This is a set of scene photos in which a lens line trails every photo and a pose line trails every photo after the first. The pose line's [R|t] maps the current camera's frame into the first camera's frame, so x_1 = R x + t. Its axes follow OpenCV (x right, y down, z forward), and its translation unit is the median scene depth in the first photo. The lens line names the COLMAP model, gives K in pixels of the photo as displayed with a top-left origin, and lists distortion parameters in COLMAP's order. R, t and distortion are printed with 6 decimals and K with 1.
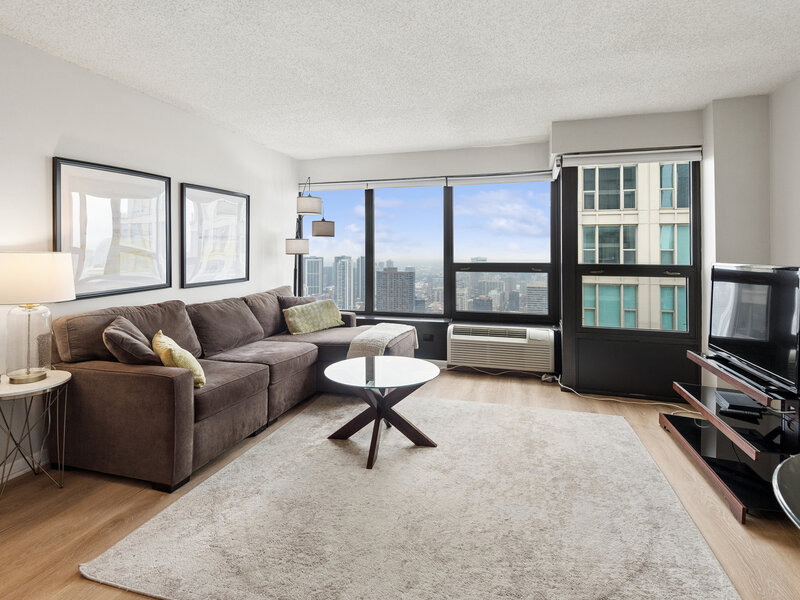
lens RADIAL K [[426.9, 0, 388.4], [0, 426.9, 252.4], [0, 0, 1]] dist [0.037070, -0.021847]
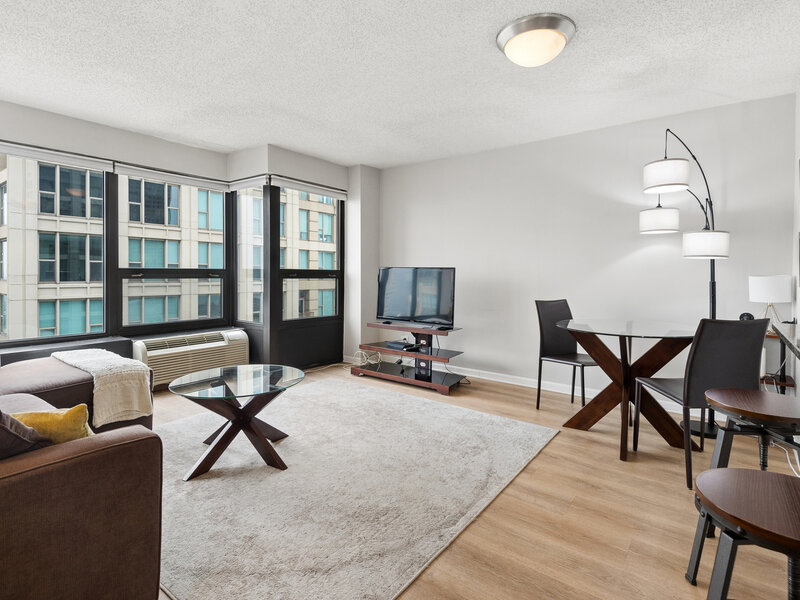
lens RADIAL K [[426.9, 0, 400.1], [0, 426.9, 277.6], [0, 0, 1]] dist [0.037070, -0.021847]
pose [[0.348540, -0.010465, 0.937235, -0.583923], [-0.012635, 0.999794, 0.015863, 0.030119], [-0.937209, -0.017371, 0.348336, 0.280080]]
